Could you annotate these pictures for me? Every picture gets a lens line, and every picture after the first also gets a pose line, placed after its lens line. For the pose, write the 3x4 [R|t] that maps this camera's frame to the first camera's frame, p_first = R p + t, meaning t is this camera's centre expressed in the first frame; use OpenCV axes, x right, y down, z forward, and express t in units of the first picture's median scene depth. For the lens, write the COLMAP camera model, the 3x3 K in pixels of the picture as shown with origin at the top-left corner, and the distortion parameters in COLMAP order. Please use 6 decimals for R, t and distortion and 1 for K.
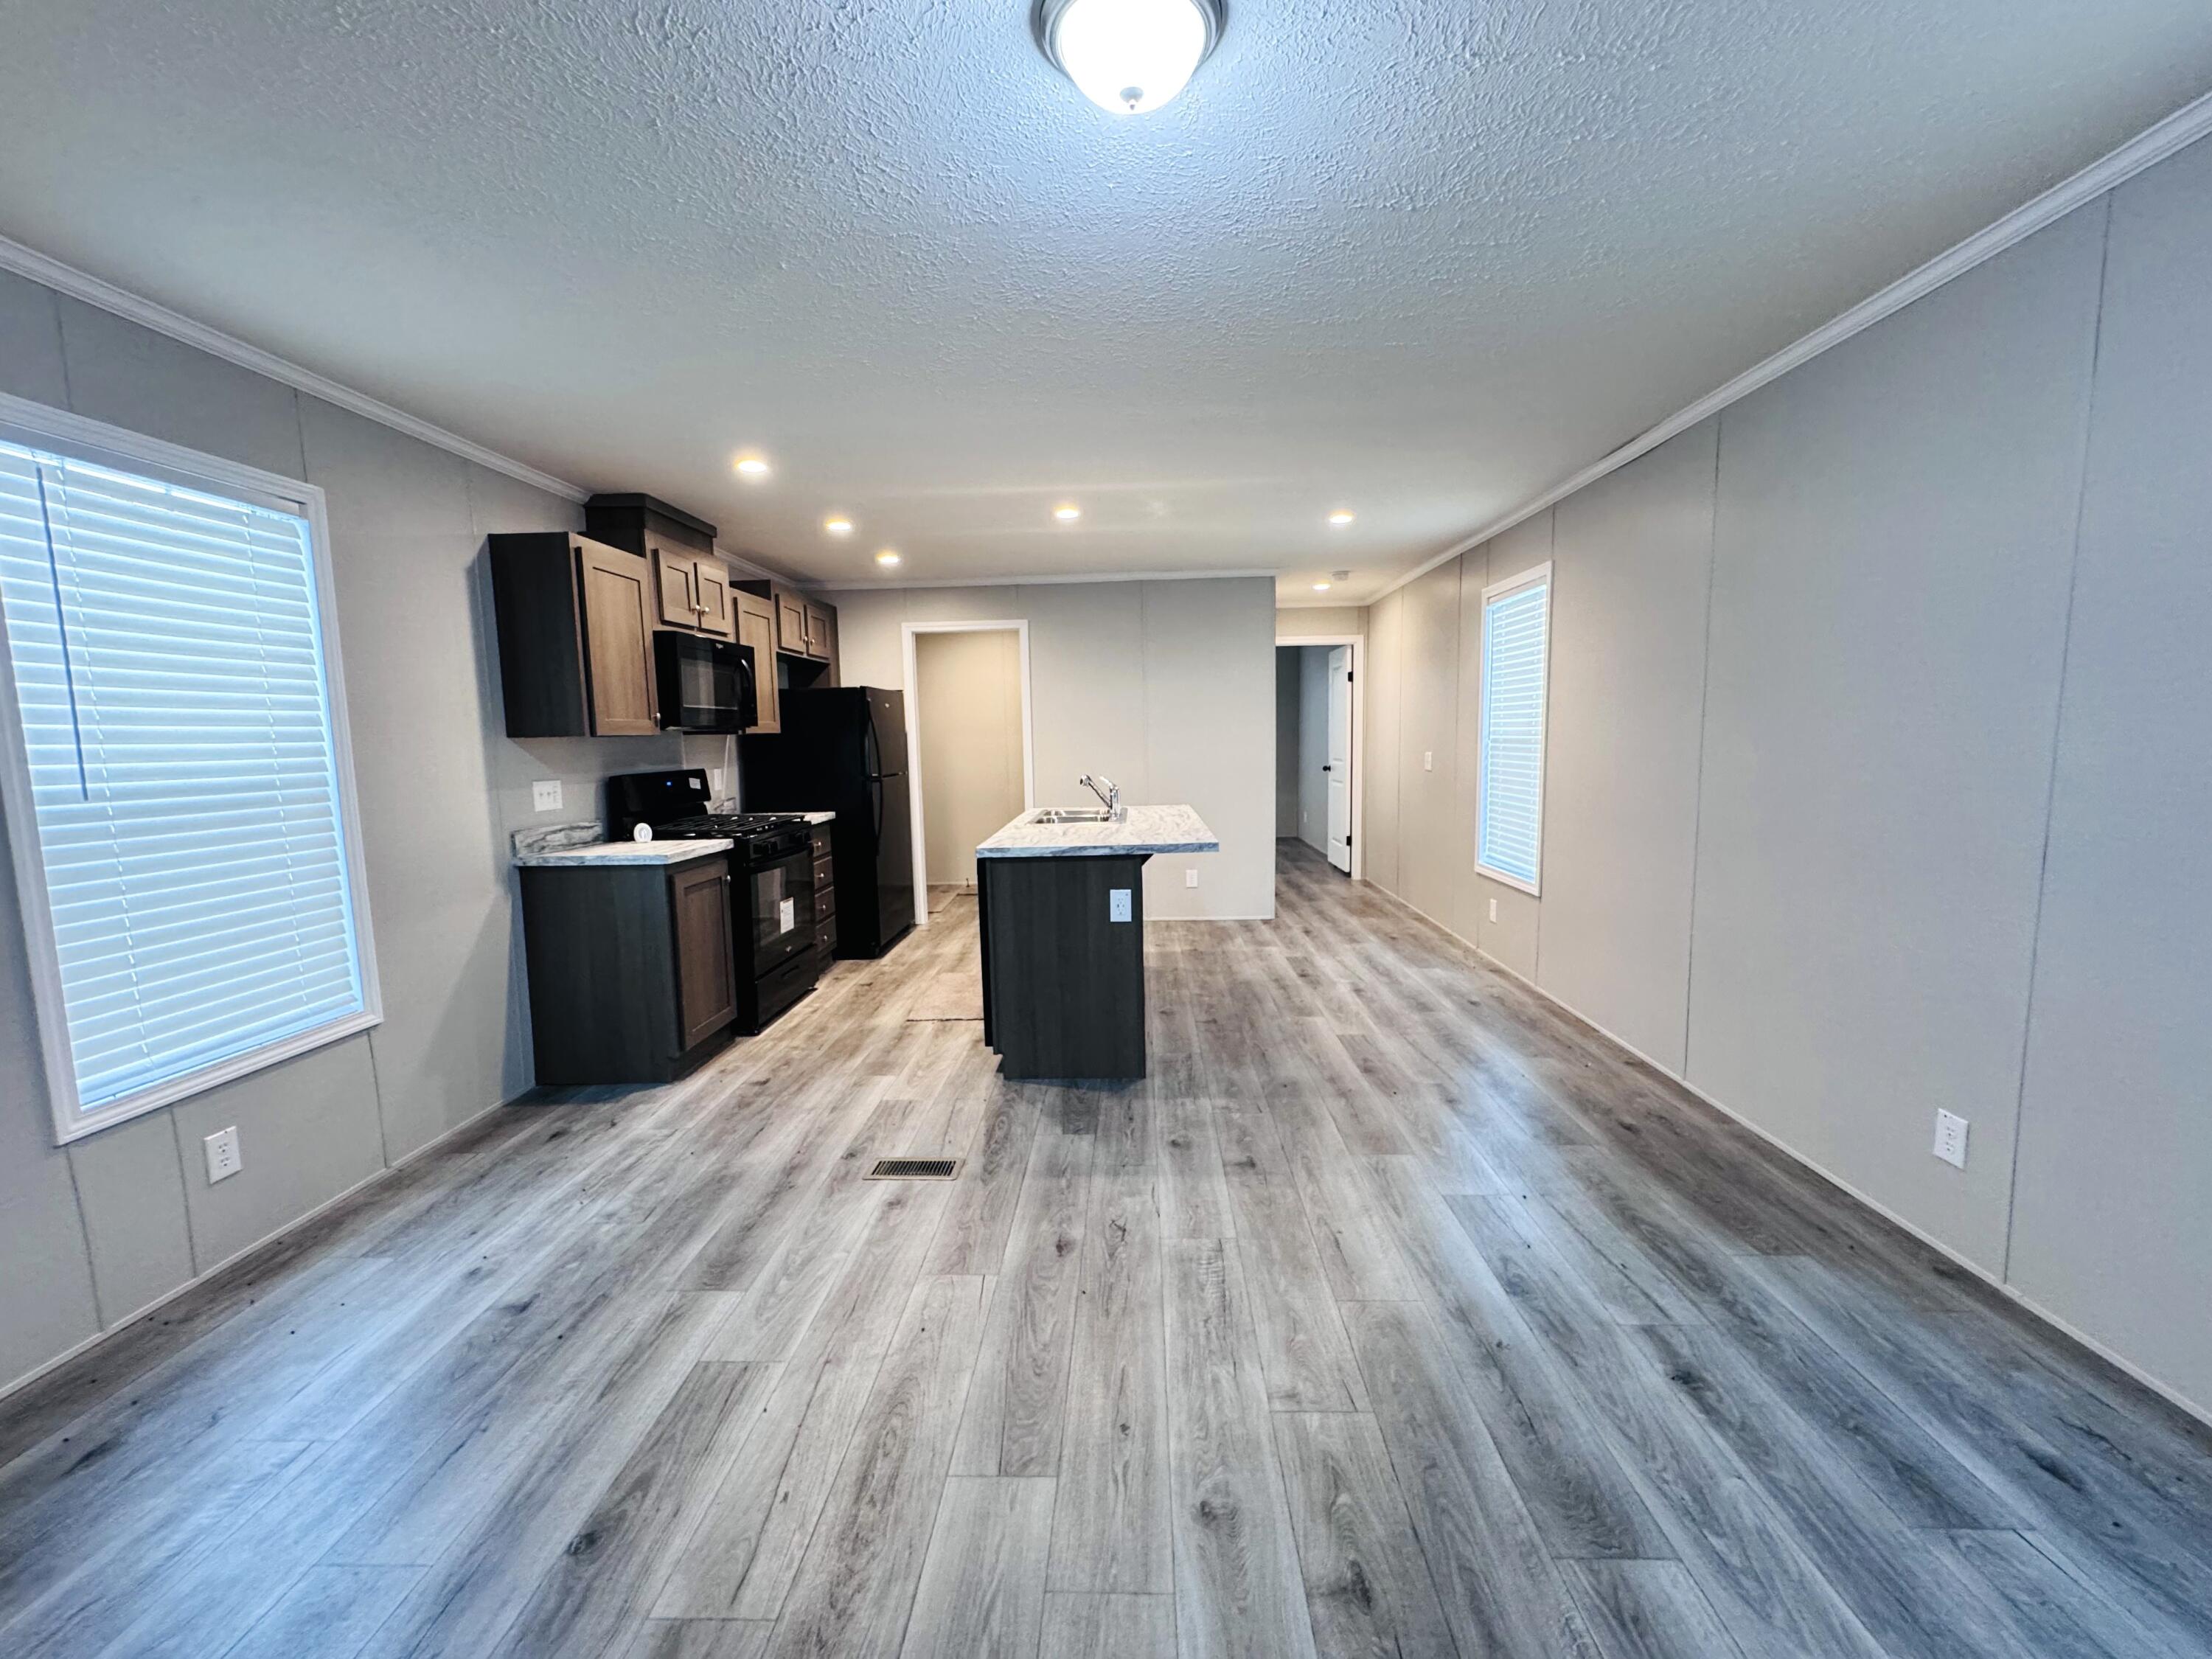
lens RADIAL K [[878.8, 0, 1103.3], [0, 878.8, 825.9], [0, 0, 1]] dist [-0.006409, 0.001065]
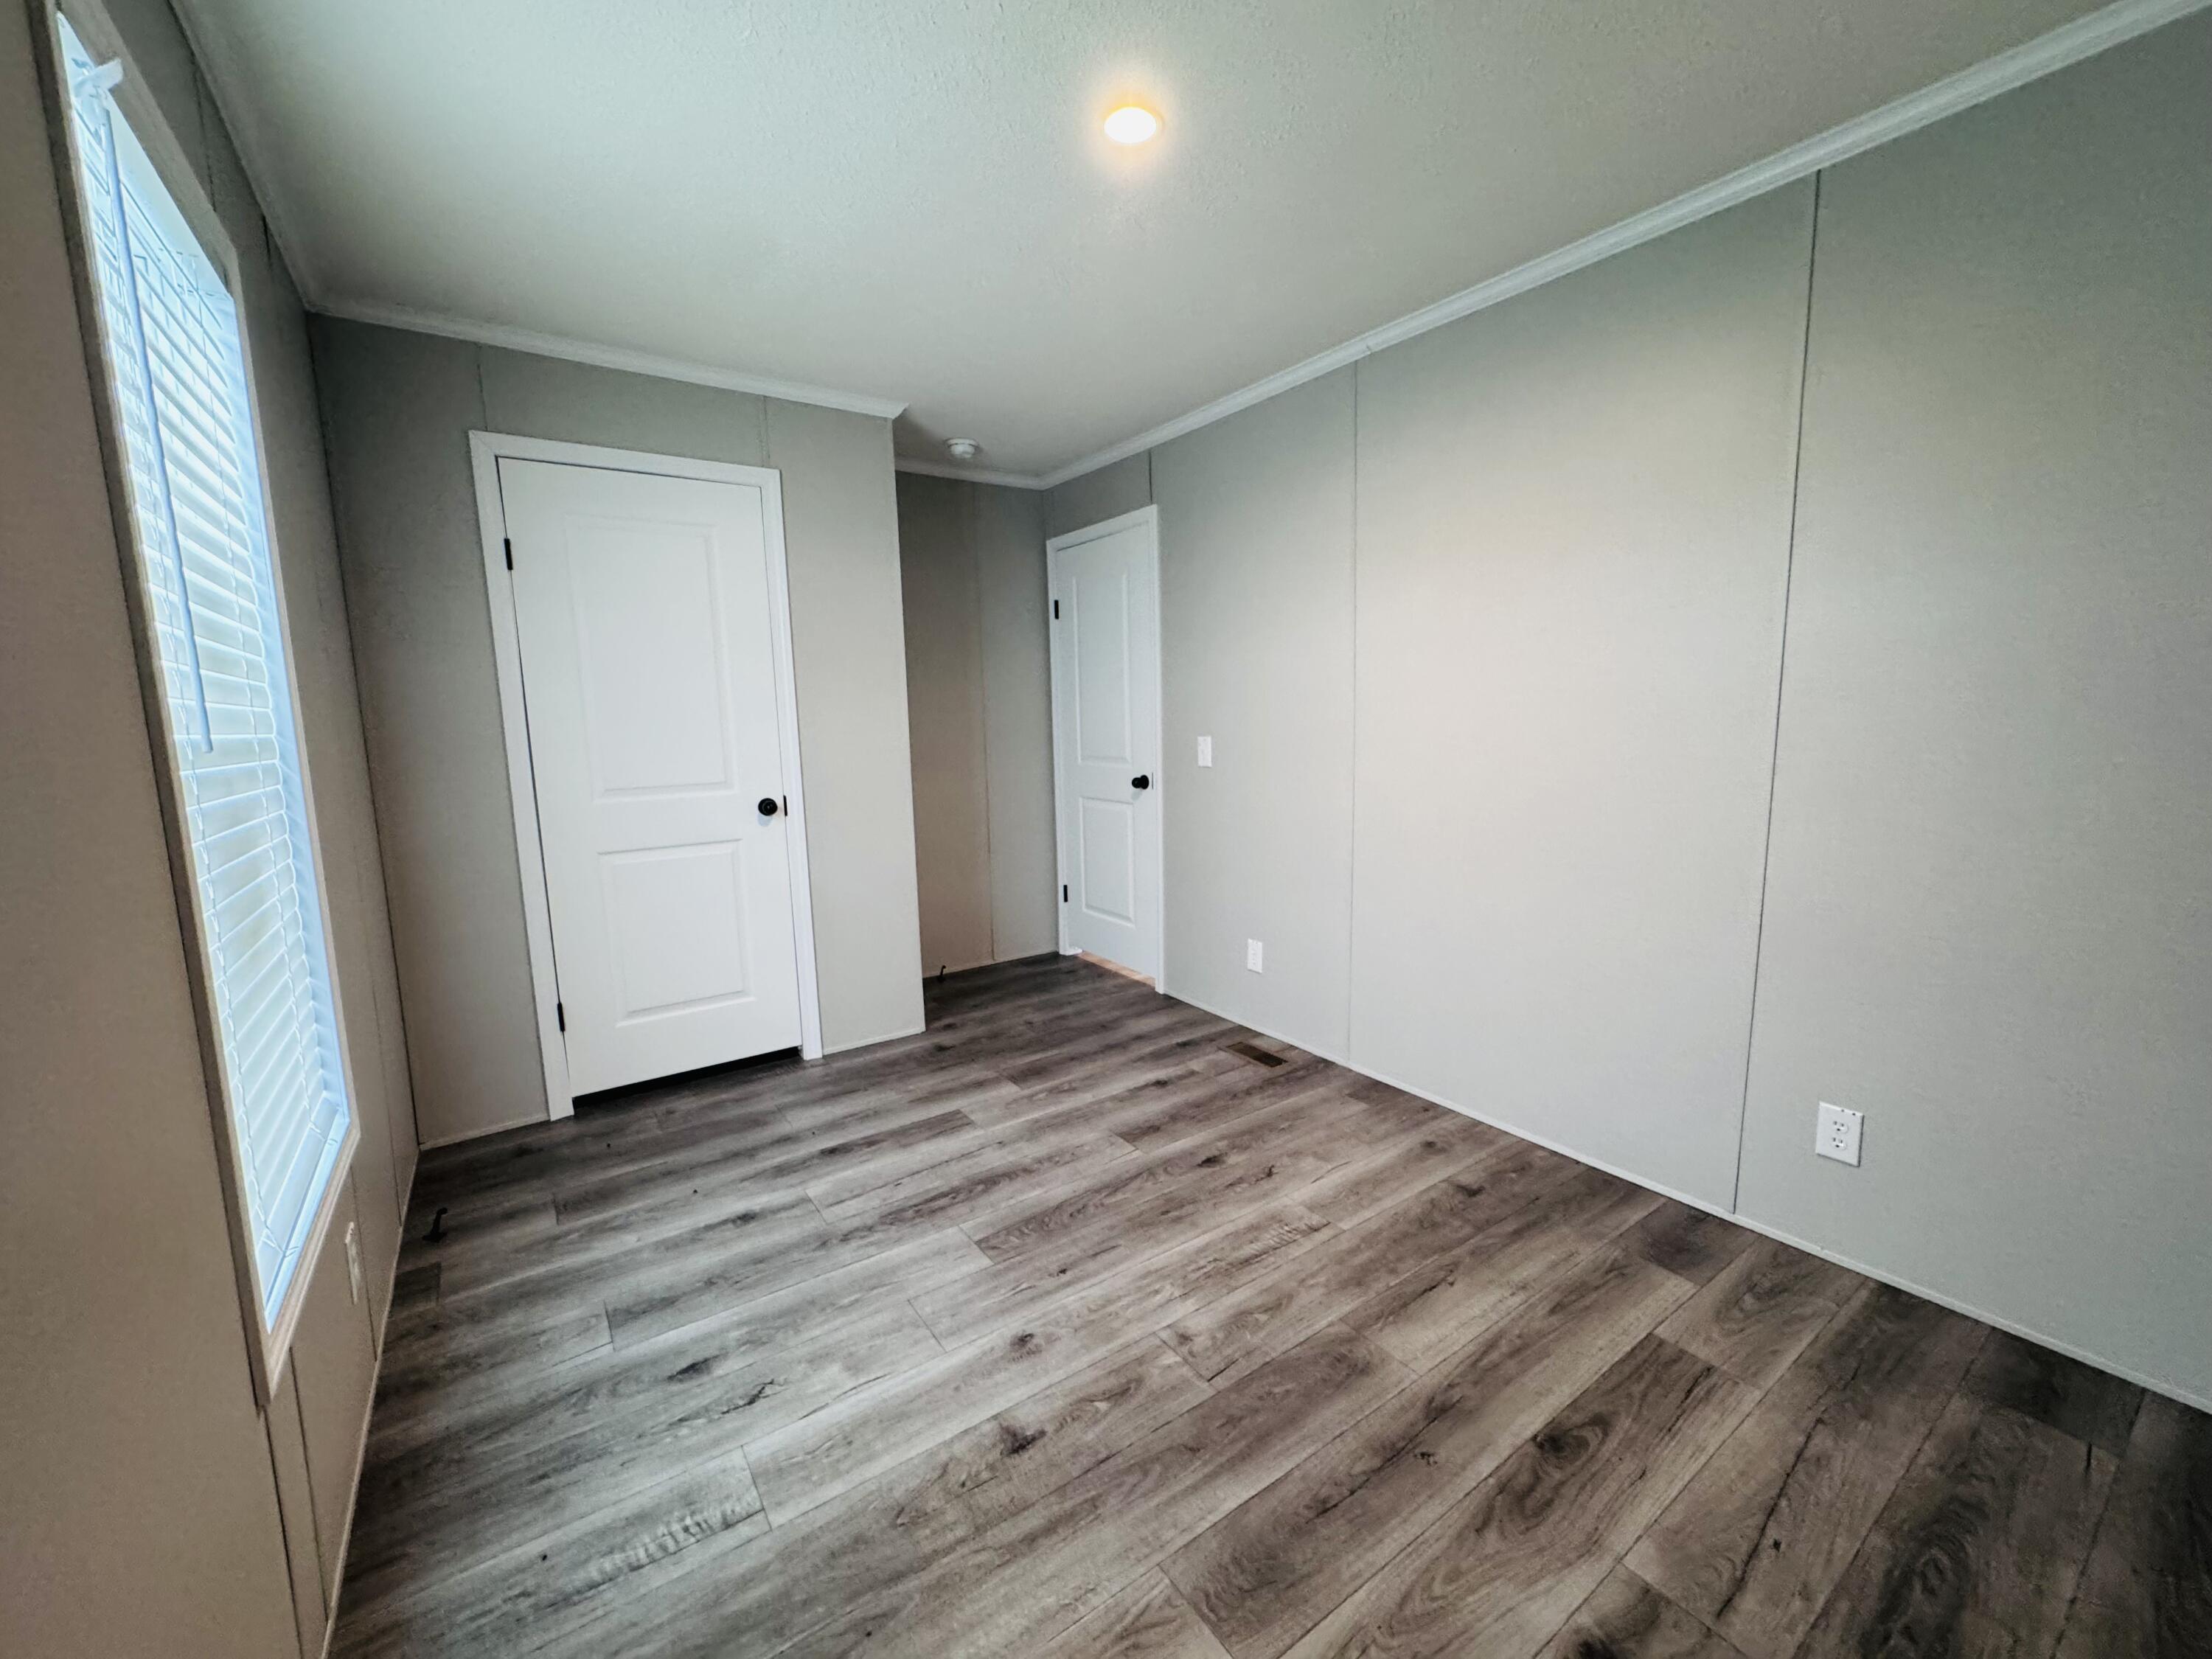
lens RADIAL K [[878.8, 0, 1104.9], [0, 878.8, 831.0], [0, 0, 1]] dist [-0.006409, 0.001065]
pose [[0.604068, 0.115713, -0.788488, 0.478865], [-0.073744, 0.993274, 0.089270, -0.011771], [0.793514, 0.004221, 0.608538, 0.159583]]
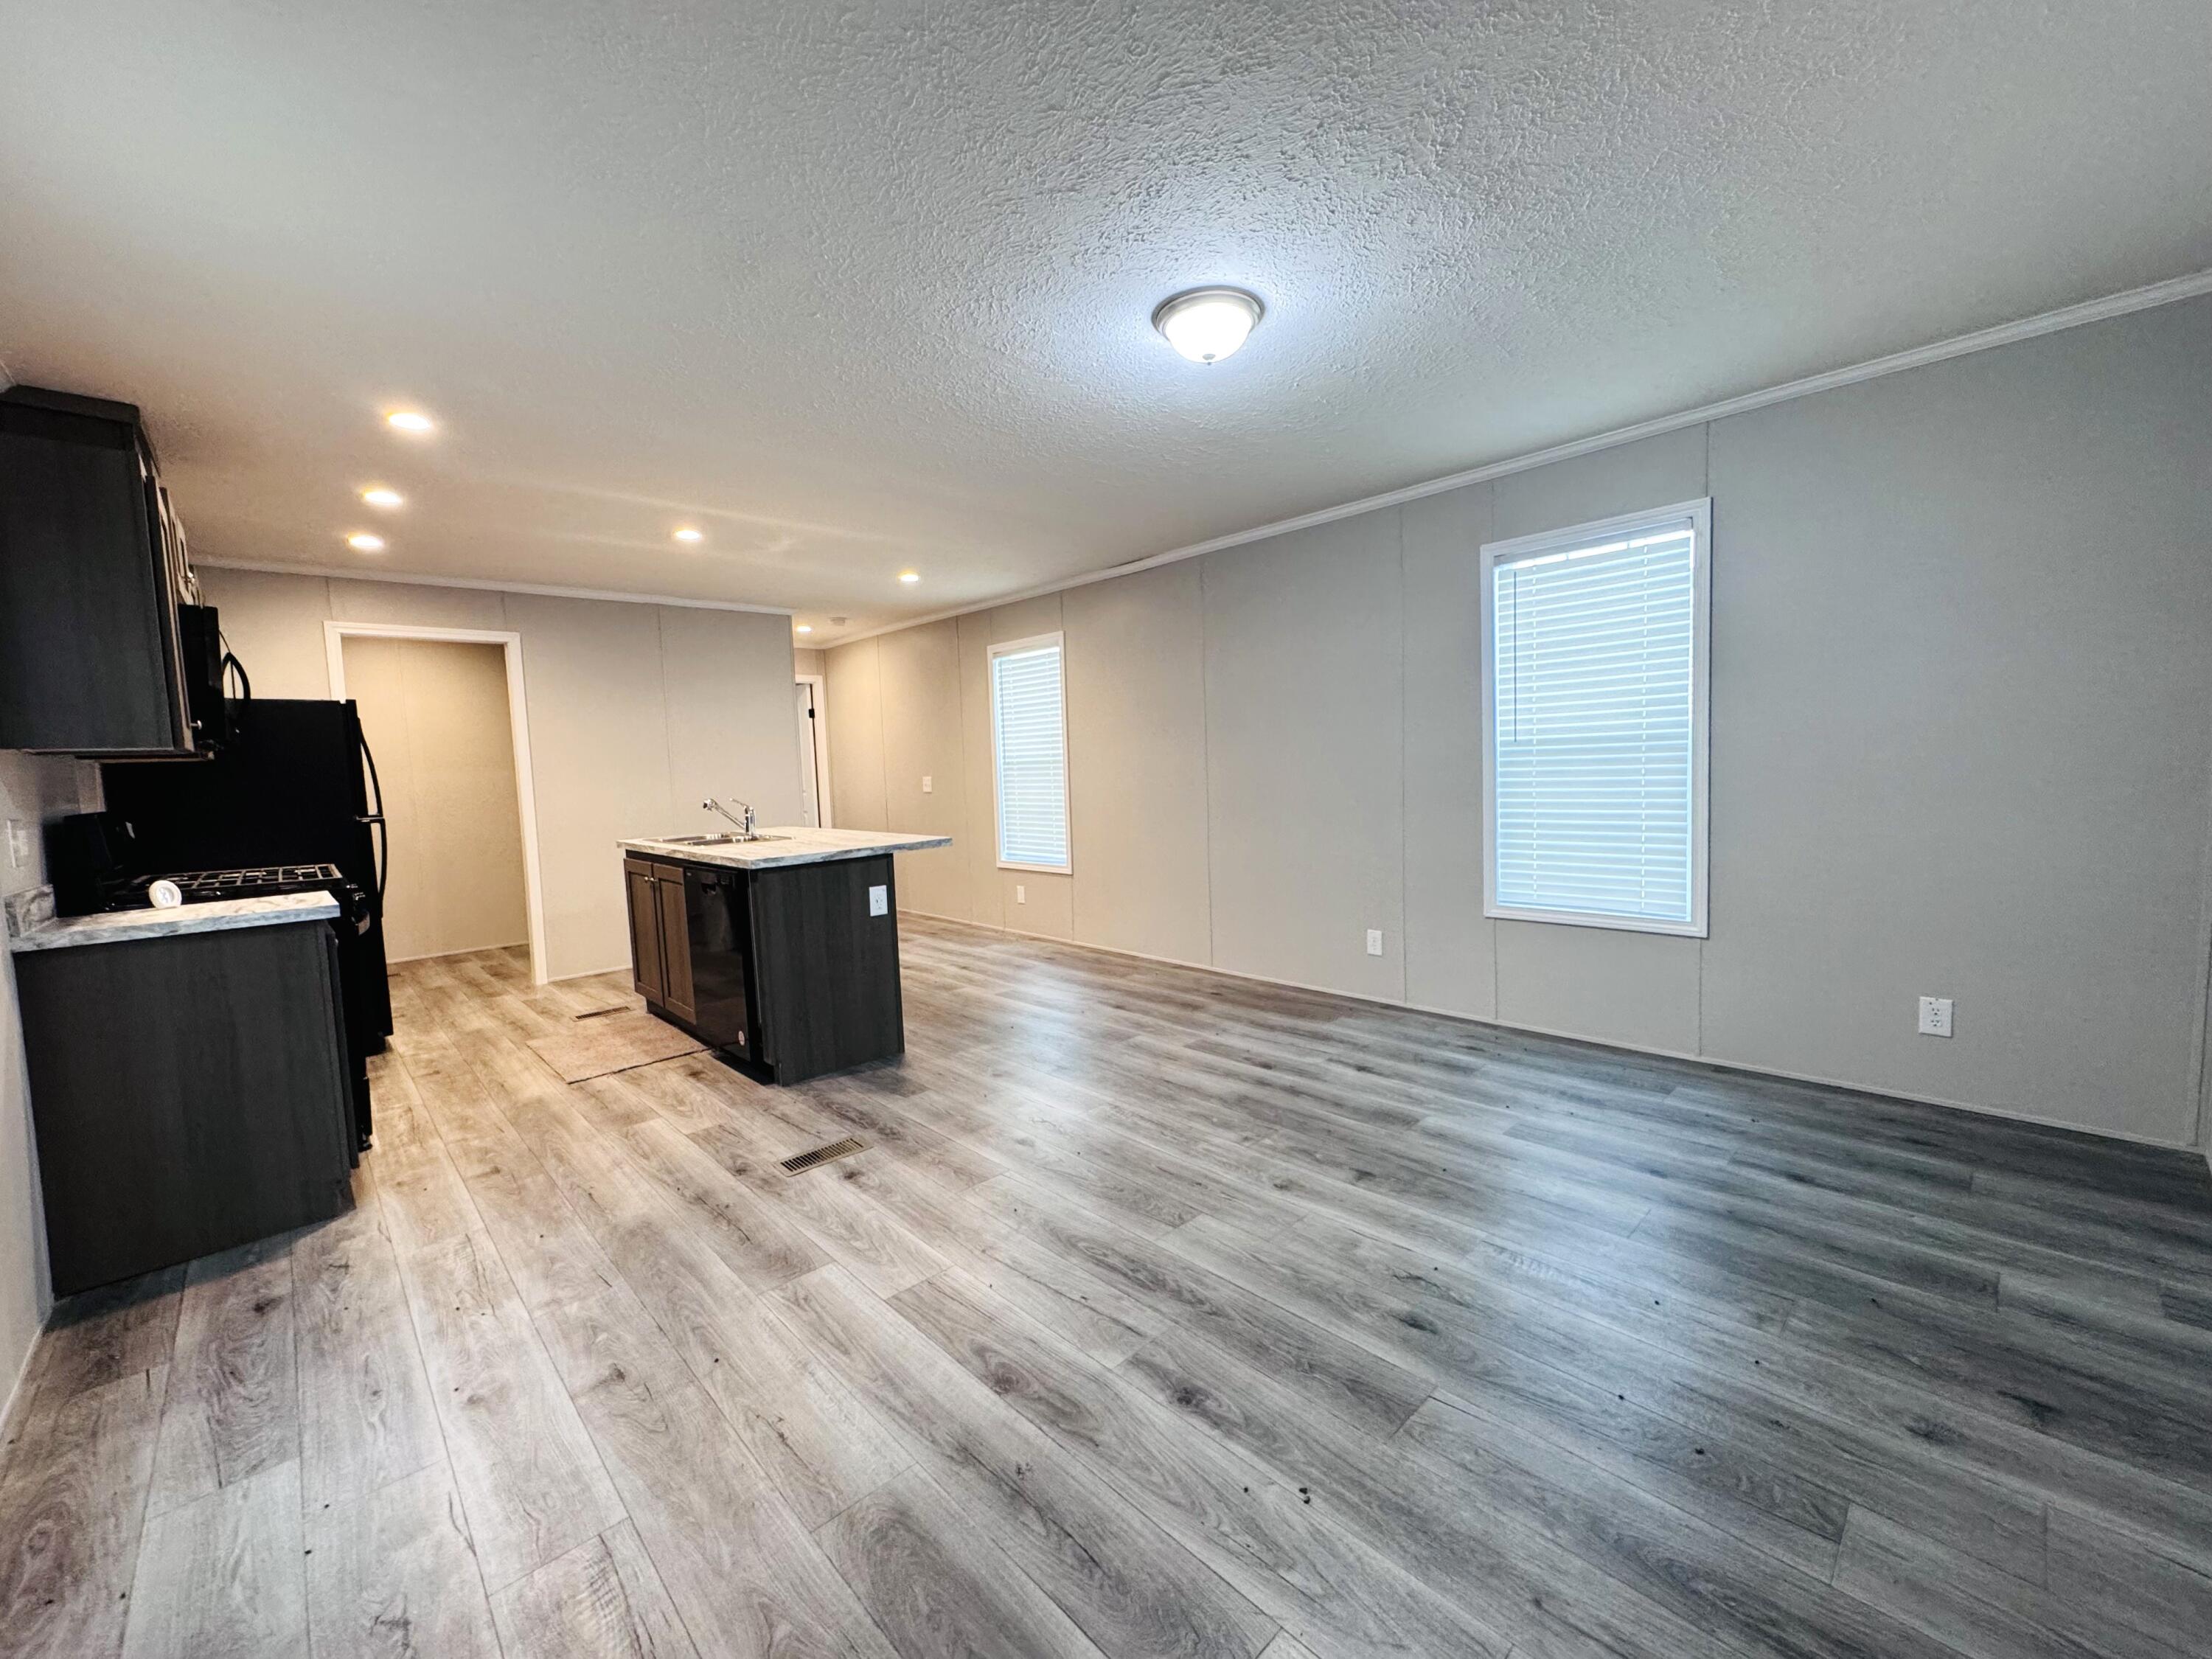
lens RADIAL K [[878.8, 0, 1104.4], [0, 878.8, 823.8], [0, 0, 1]] dist [-0.006409, 0.001065]
pose [[0.700485, -0.054503, 0.711583, -0.581300], [0.093972, 0.995442, -0.016261, 0.038948], [-0.707453, 0.078259, 0.702414, 0.000103]]
